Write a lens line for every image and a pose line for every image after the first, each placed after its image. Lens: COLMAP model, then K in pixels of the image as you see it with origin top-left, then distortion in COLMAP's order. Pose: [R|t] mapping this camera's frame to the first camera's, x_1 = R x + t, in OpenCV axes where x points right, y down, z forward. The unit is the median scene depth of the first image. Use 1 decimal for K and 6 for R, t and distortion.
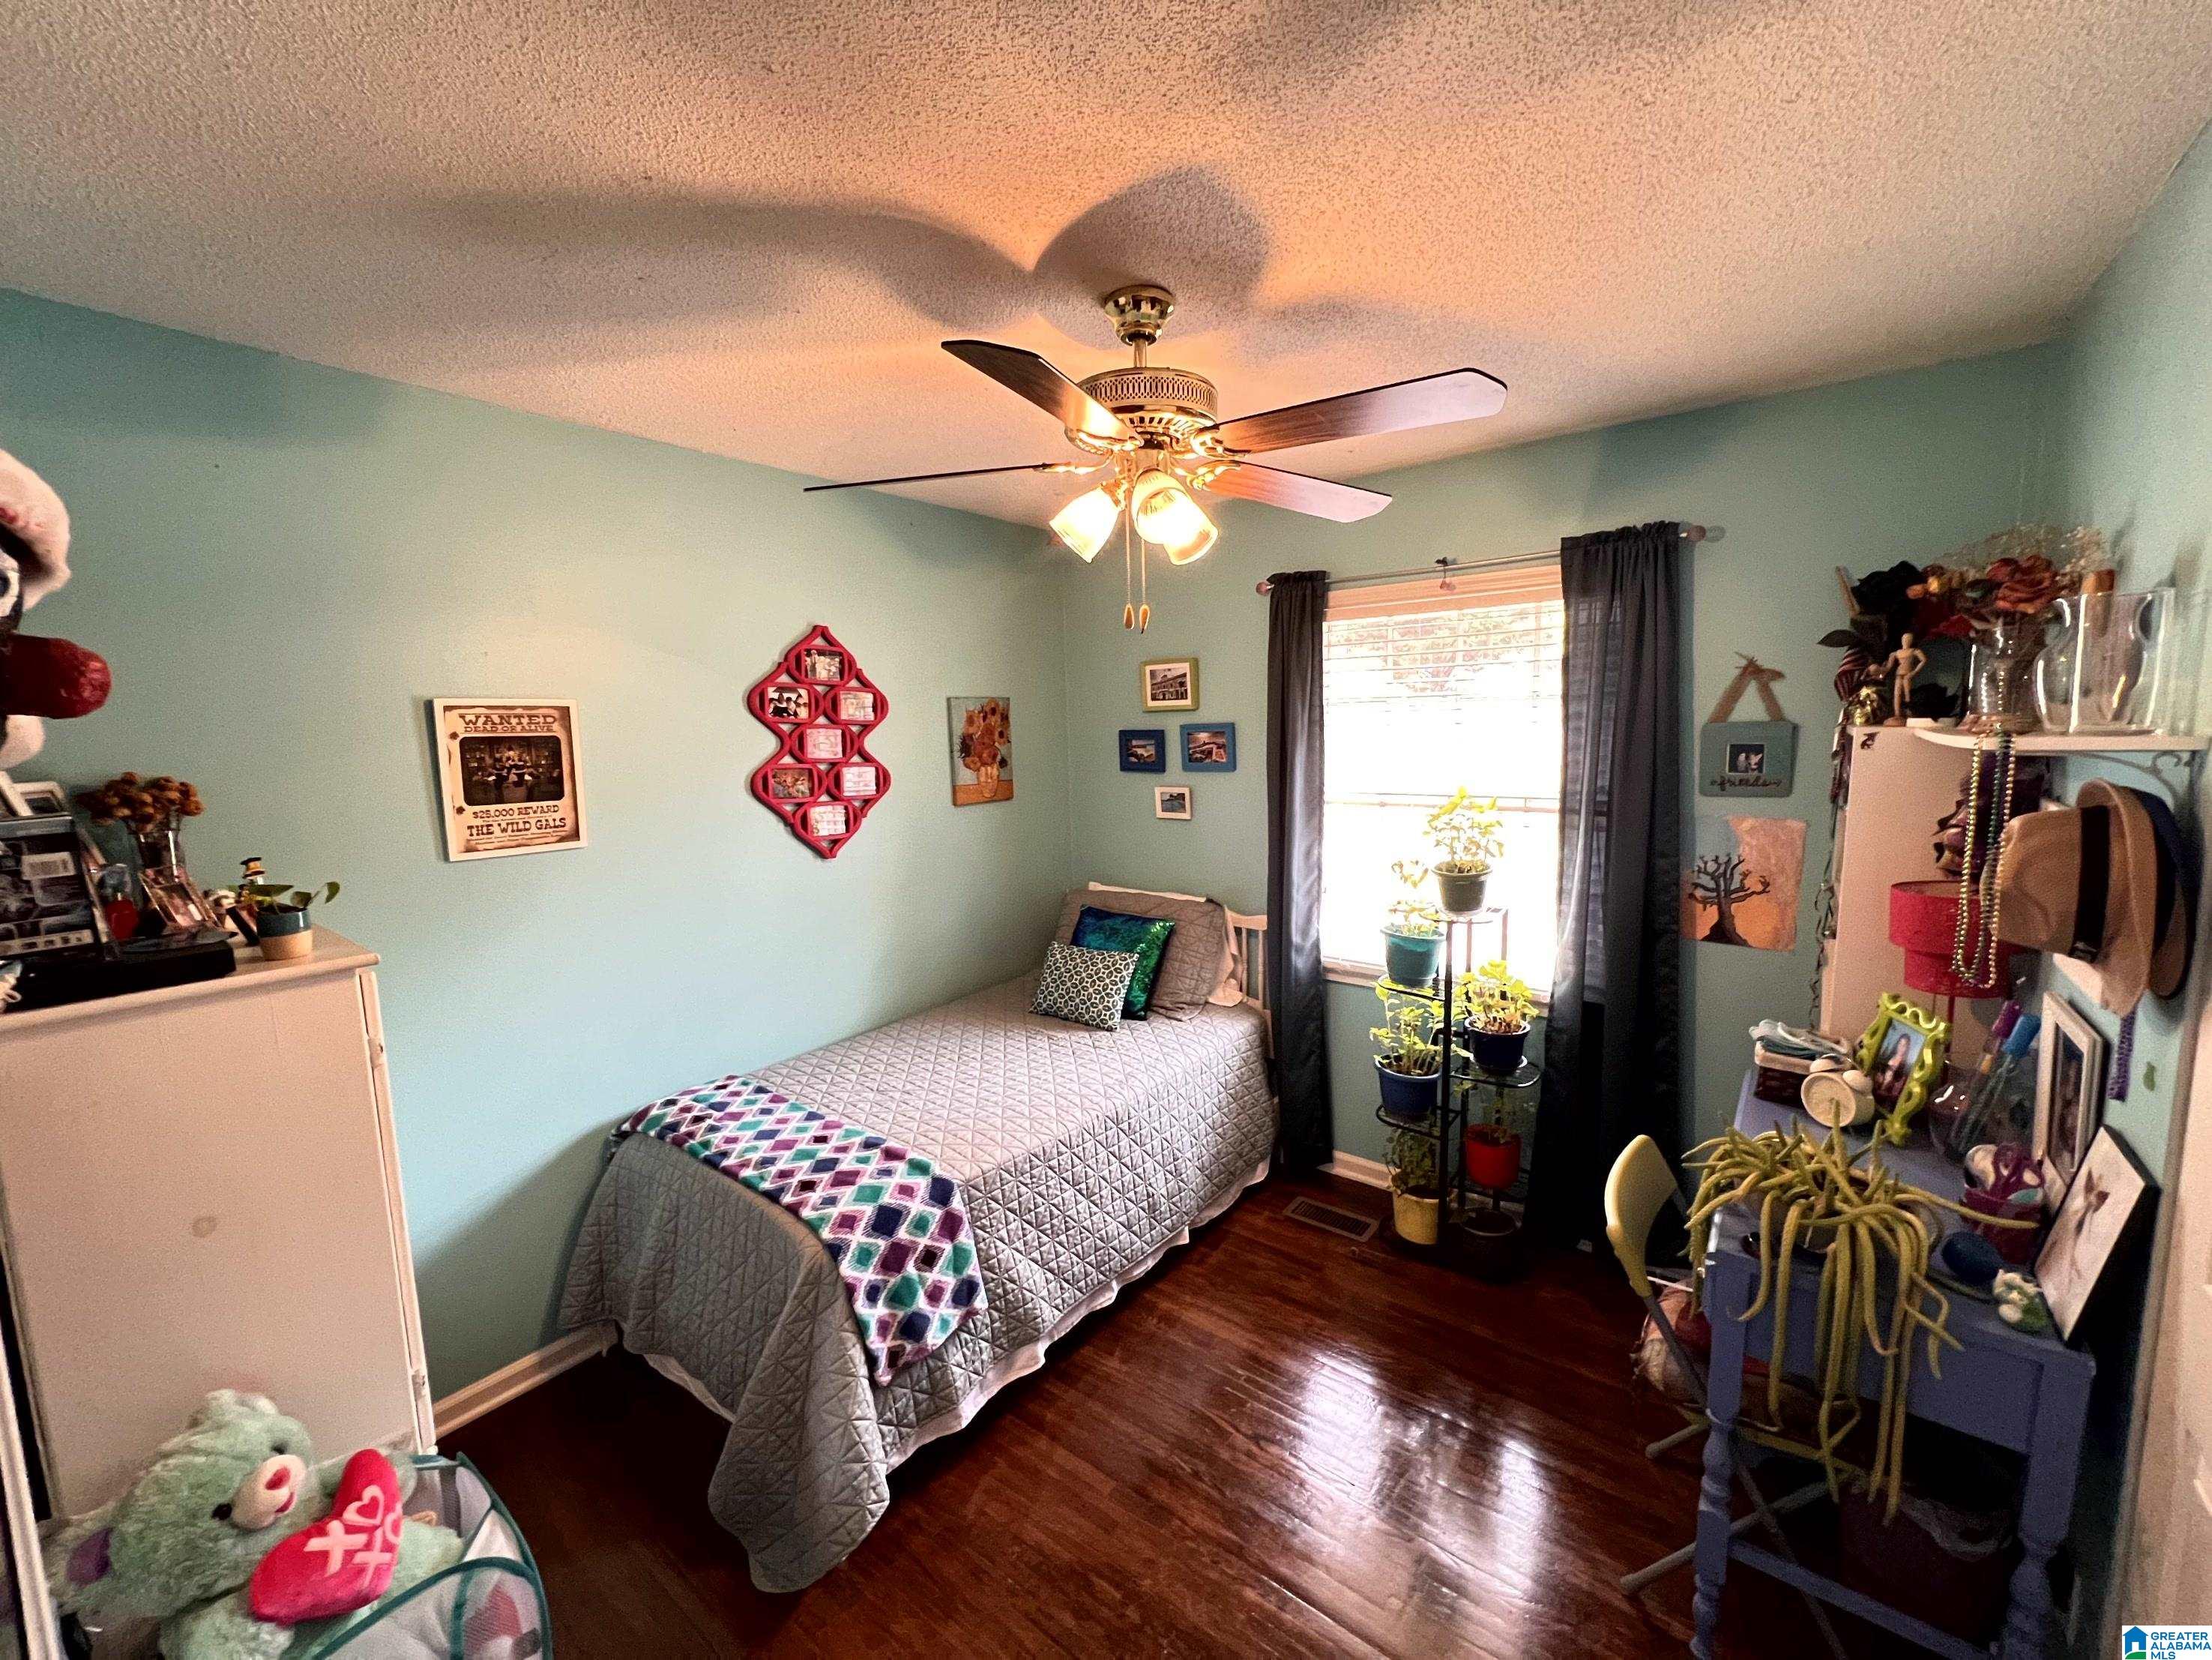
lens RADIAL K [[886.3, 0, 1101.8], [0, 886.3, 833.5], [0, 0, 1]] dist [-0.003029, 0.000104]
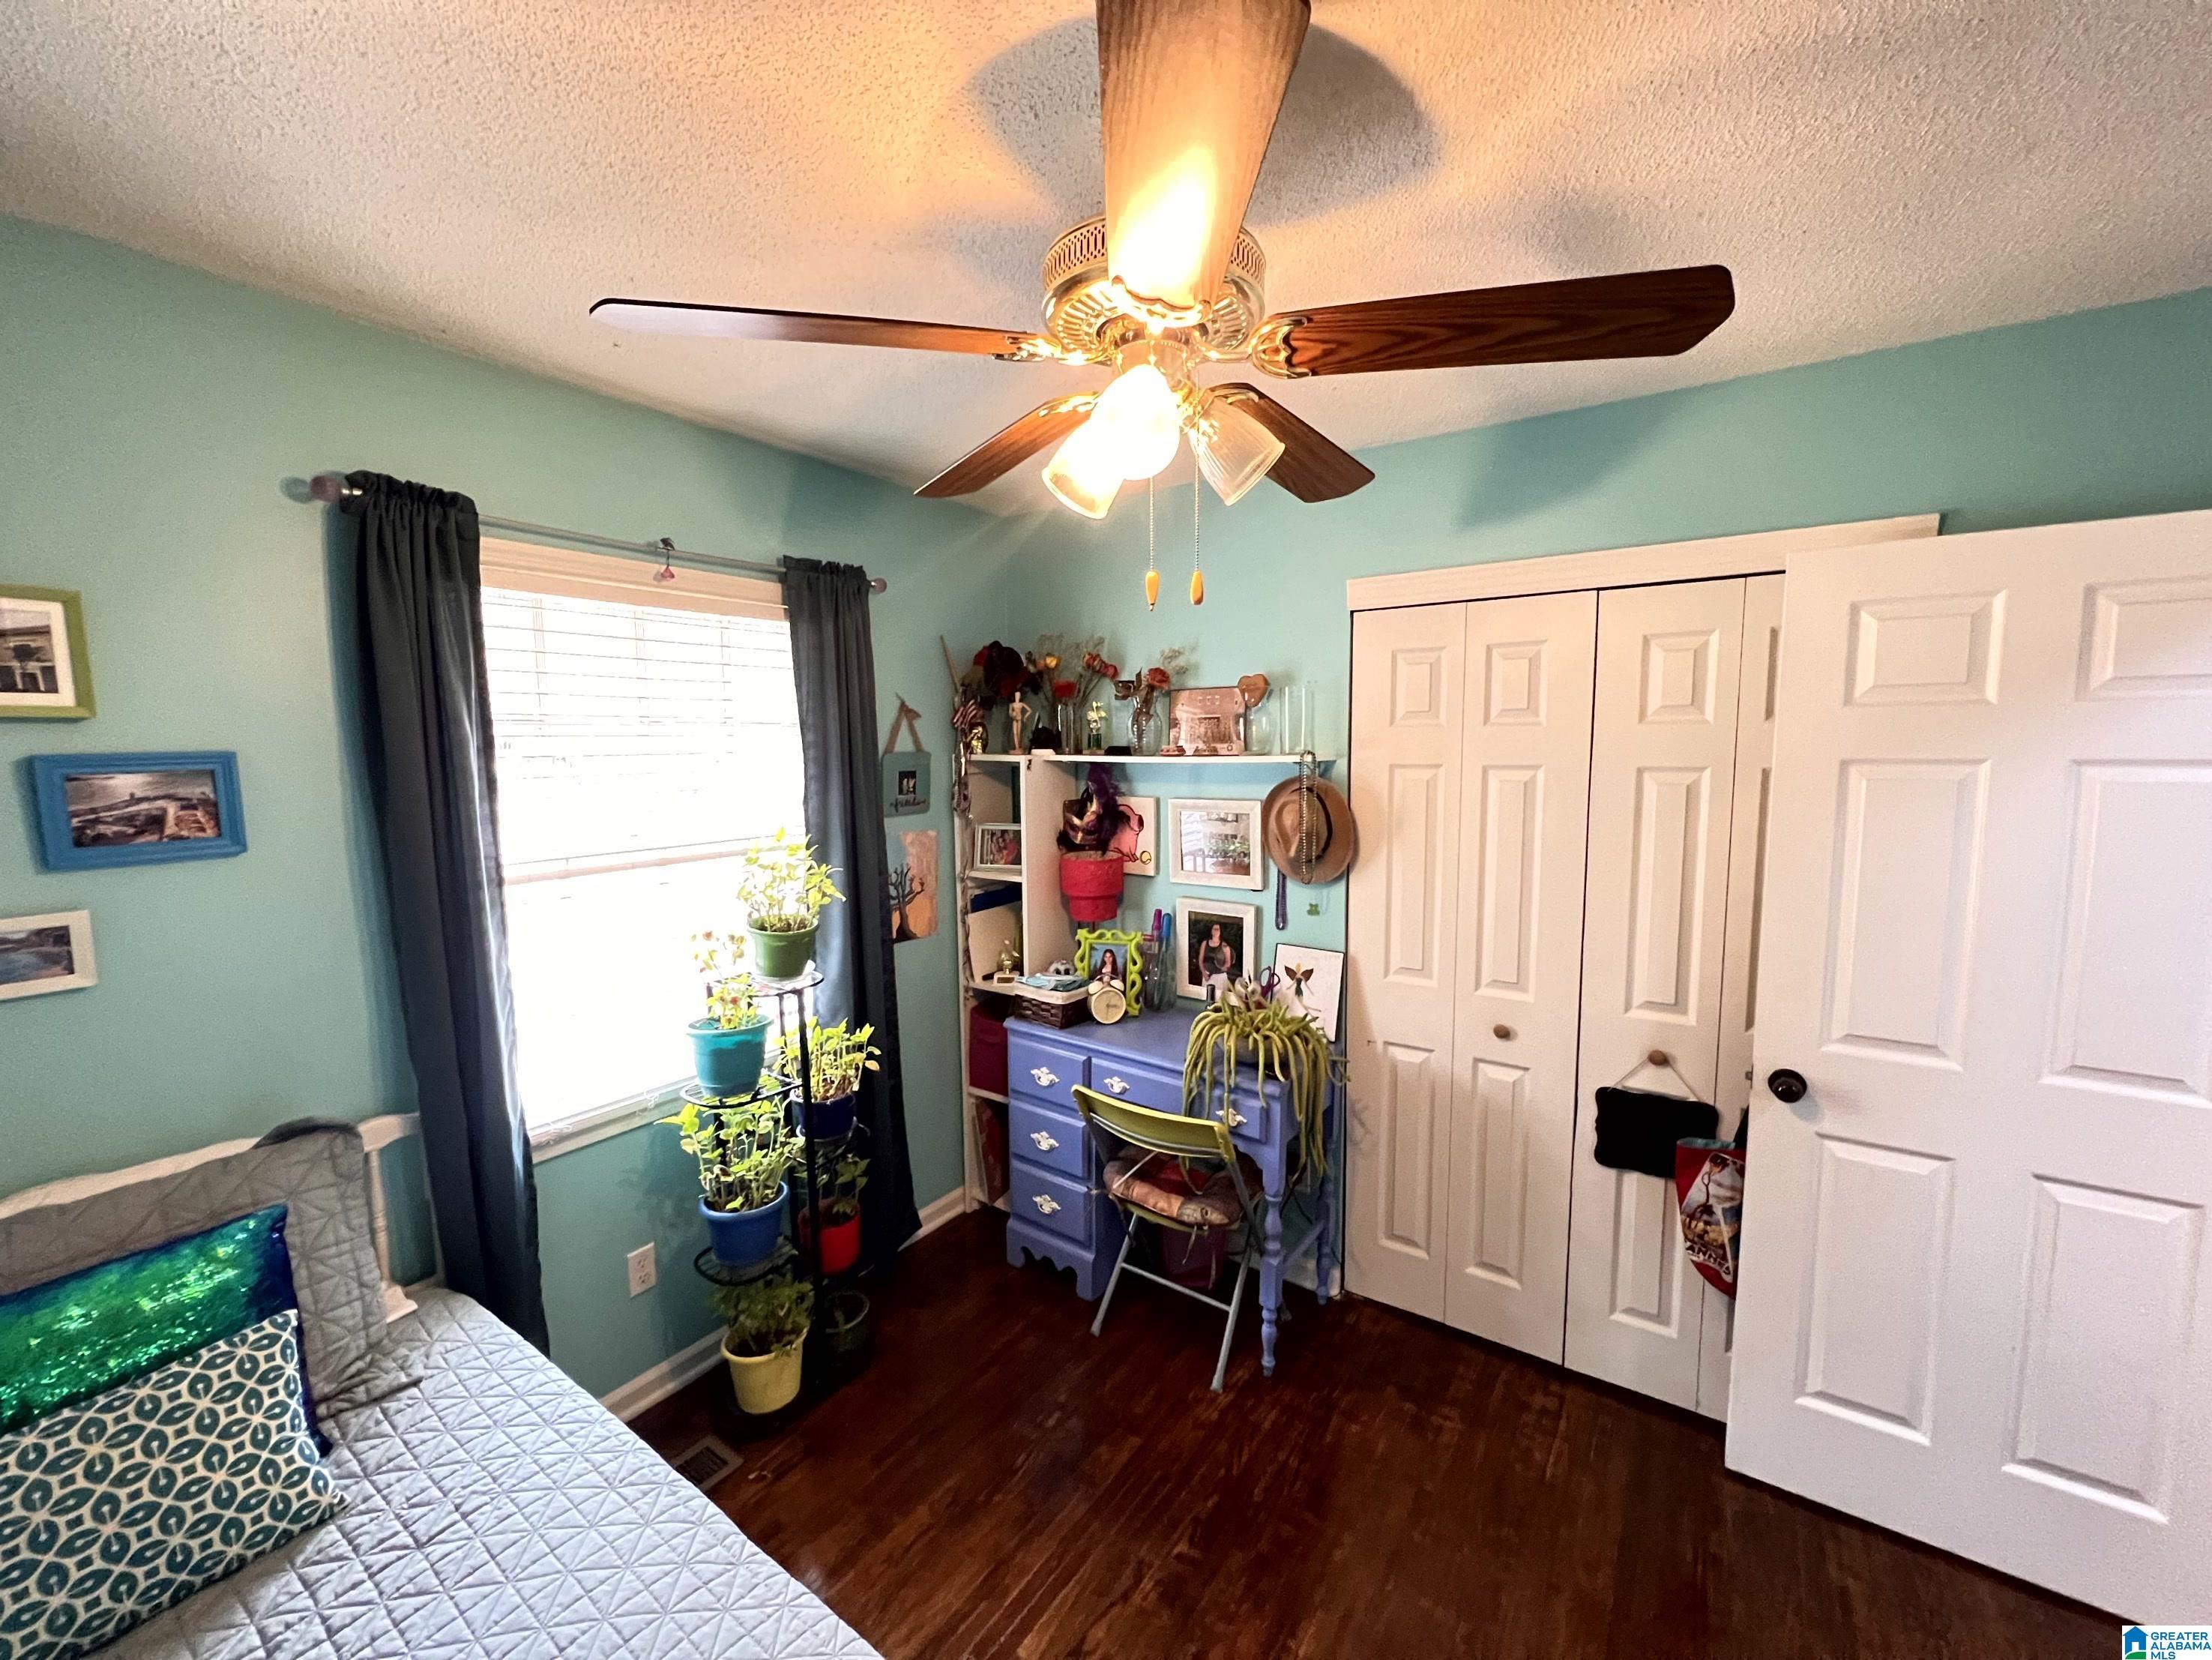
lens RADIAL K [[886.3, 0, 1104.1], [0, 886.3, 830.7], [0, 0, 1]] dist [-0.003029, 0.000104]
pose [[-0.058480, -0.079227, 0.995140, -0.422564], [0.130763, 0.987649, 0.086315, -0.078323], [-0.989687, 0.135175, -0.047398, 0.701732]]
